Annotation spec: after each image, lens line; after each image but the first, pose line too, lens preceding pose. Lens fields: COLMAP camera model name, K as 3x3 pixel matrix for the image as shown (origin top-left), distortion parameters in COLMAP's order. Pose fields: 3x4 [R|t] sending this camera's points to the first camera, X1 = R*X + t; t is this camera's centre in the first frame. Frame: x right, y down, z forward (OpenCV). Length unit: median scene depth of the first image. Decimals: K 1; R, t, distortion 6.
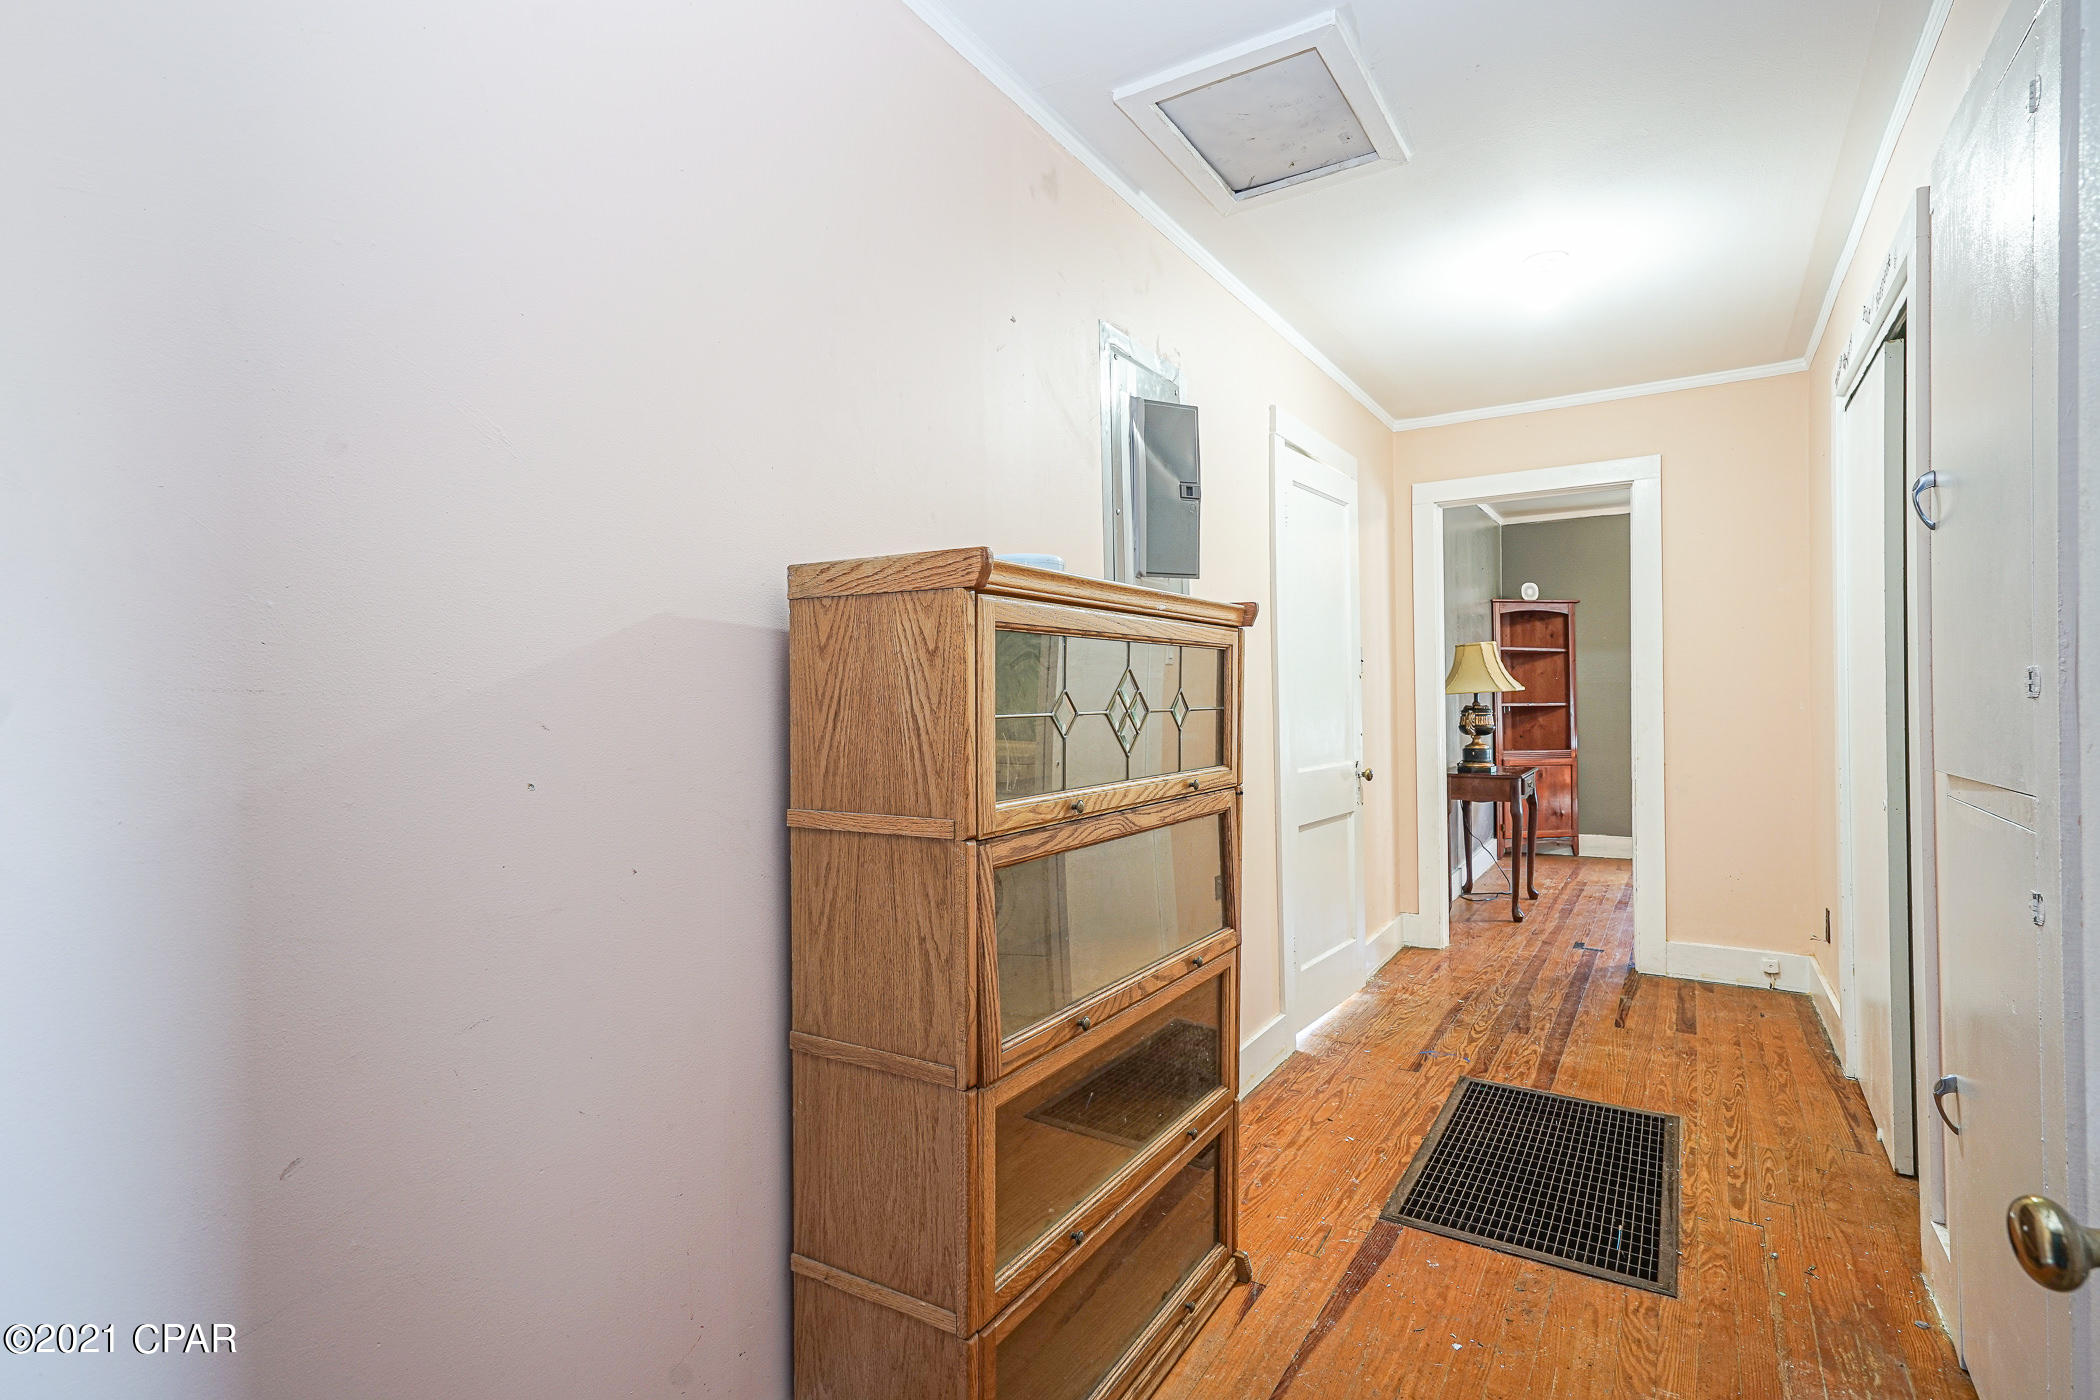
lens RADIAL K [[1012.5, 0, 1048.8], [0, 1012.5, 700.2], [0, 0, 1]] dist [0.010213, 0.001256]
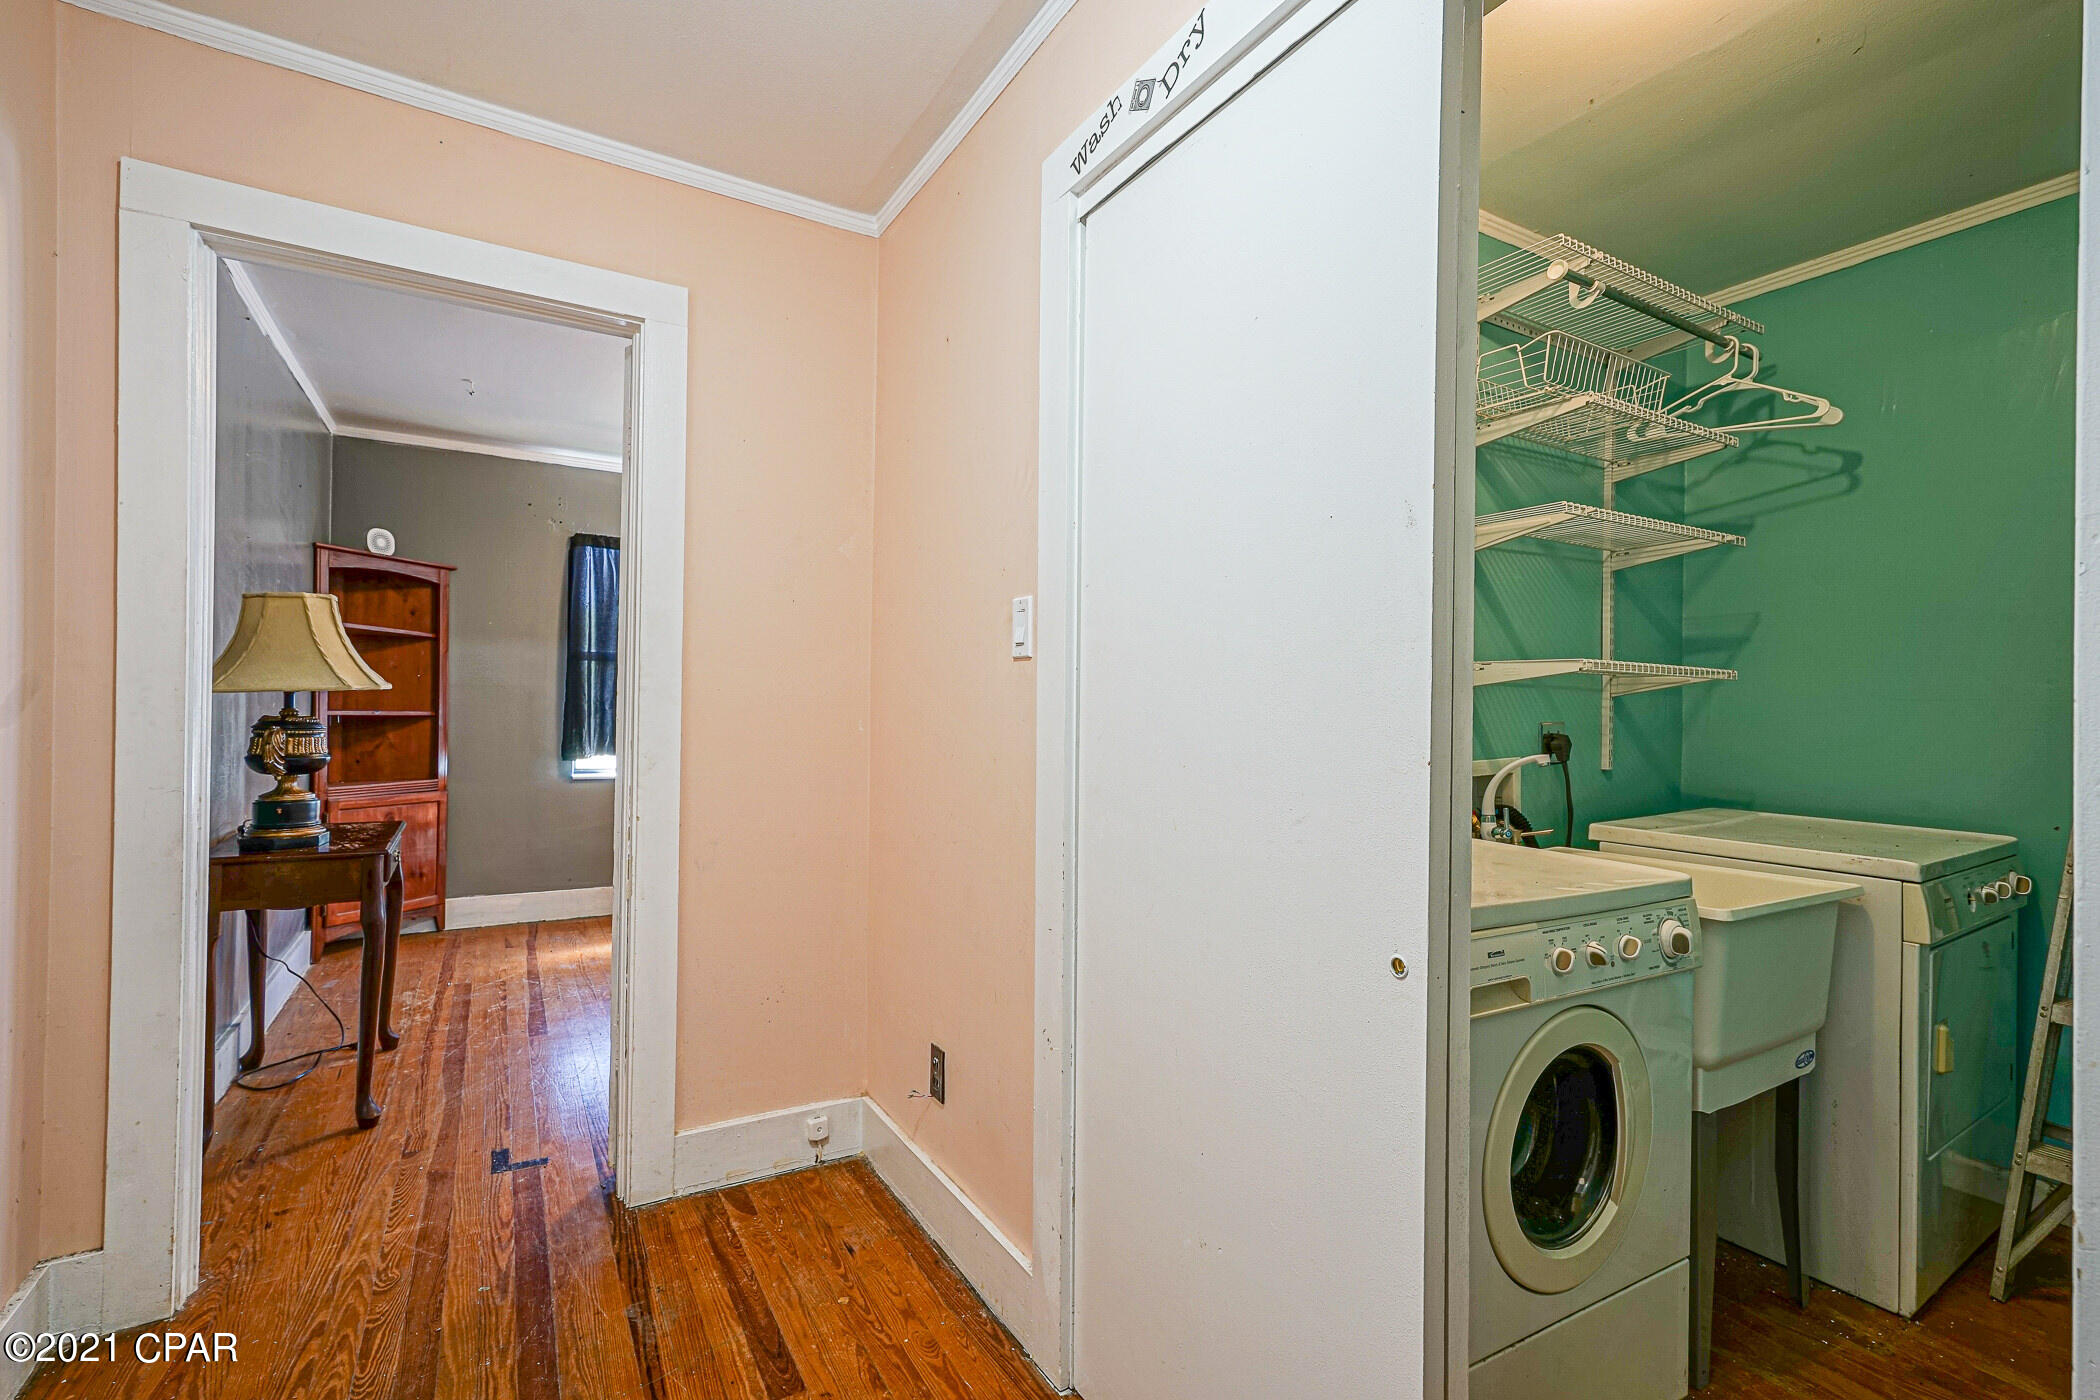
lens RADIAL K [[947.6, 0, 1047.4], [0, 947.6, 704.1], [0, 0, 1]] dist [0.002720, 0.005008]
pose [[0.463519, 0.023437, 0.885777, 0.169258], [-0.020757, 0.999663, -0.015589, -0.001319], [-0.885844, -0.011161, 0.463849, 0.427128]]
